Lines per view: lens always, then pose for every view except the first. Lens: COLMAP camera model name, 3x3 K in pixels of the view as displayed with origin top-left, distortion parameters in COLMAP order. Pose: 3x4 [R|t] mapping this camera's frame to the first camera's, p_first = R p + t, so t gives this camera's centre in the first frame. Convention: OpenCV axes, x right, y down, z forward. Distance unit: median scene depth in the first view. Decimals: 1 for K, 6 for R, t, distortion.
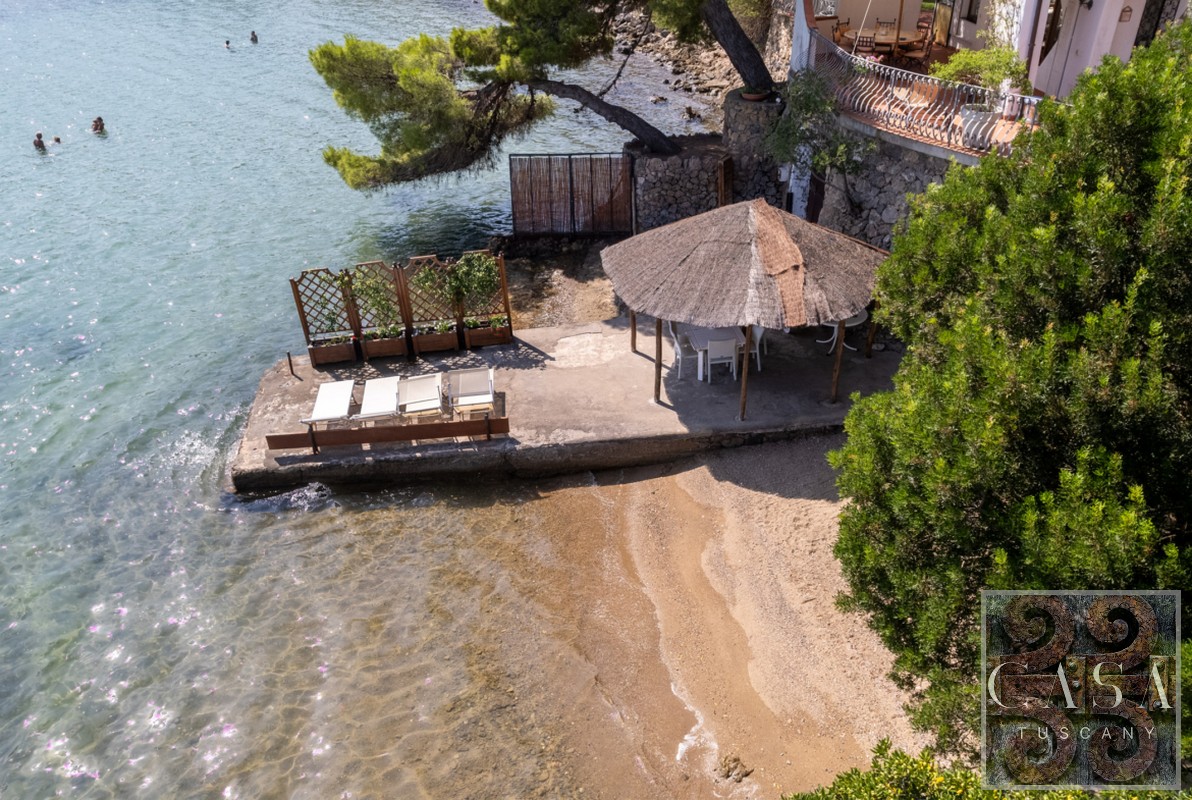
lens RADIAL K [[922.3, 0, 593.8], [0, 922.3, 394.9], [0, 0, 1]] dist [-0.033499, 0.002160]
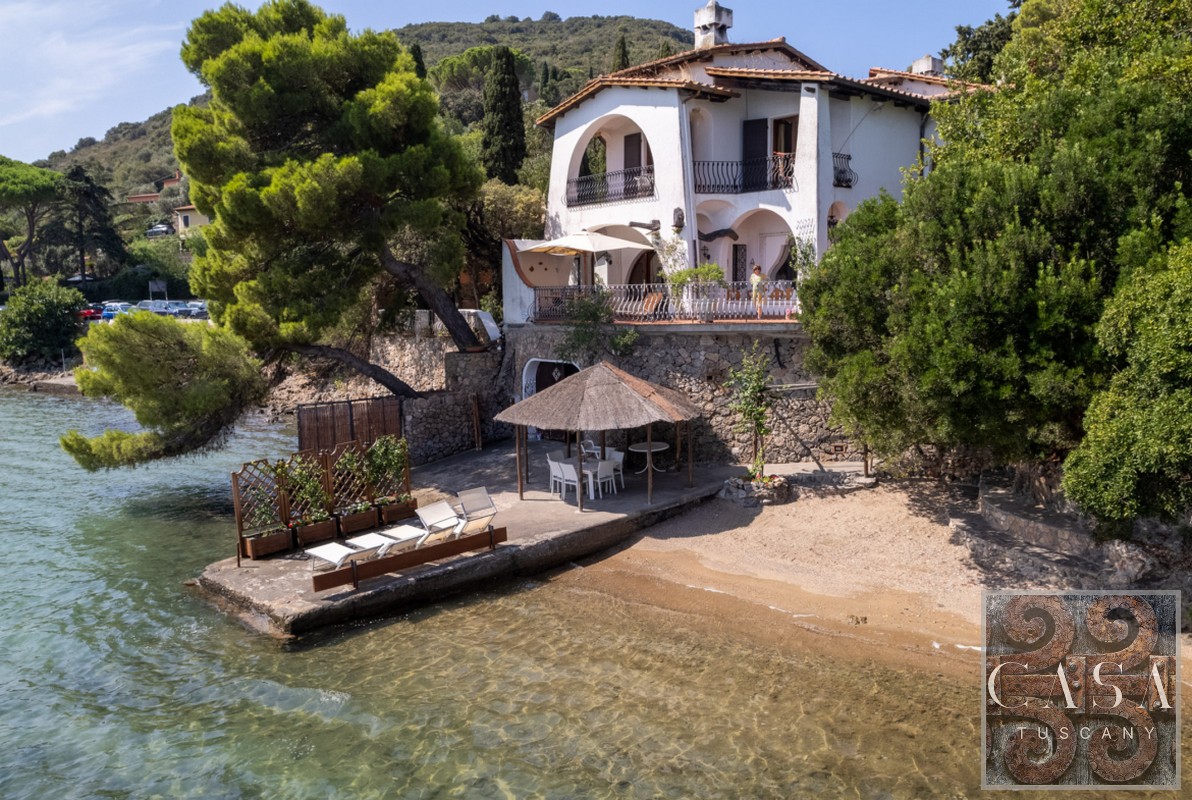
lens RADIAL K [[919.0, 0, 596.0], [0, 919.0, 400.0], [0, 0, 1]] dist [-0.055327, 0.044297]
pose [[0.790857, -0.067936, 0.608218, -0.700934], [0.314795, 0.897425, -0.309084, 0.277275], [-0.524833, 0.435906, 0.731121, -0.005930]]
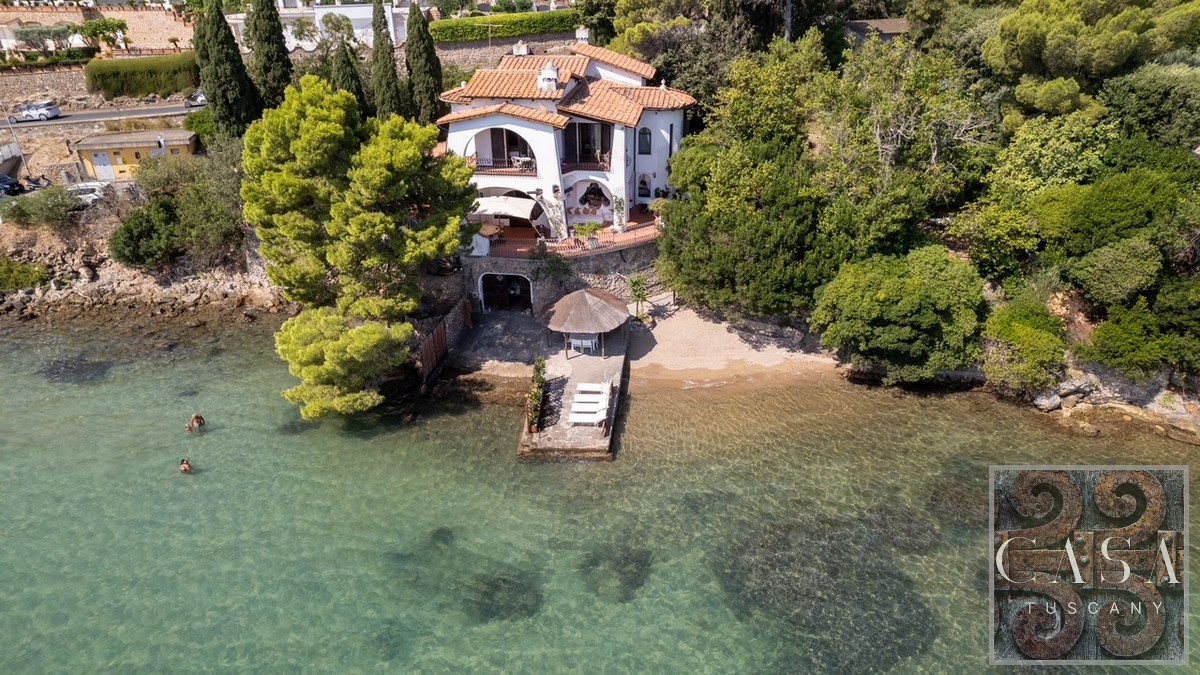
lens RADIAL K [[783.2, 0, 600.0], [0, 783.2, 337.5], [0, 0, 1]] dist [-0.031844, 0.000034]
pose [[0.174982, -0.461048, 0.869952, -2.211277], [0.507733, 0.799289, 0.321473, -0.912140], [-0.843557, 0.385451, 0.373950, 0.023697]]
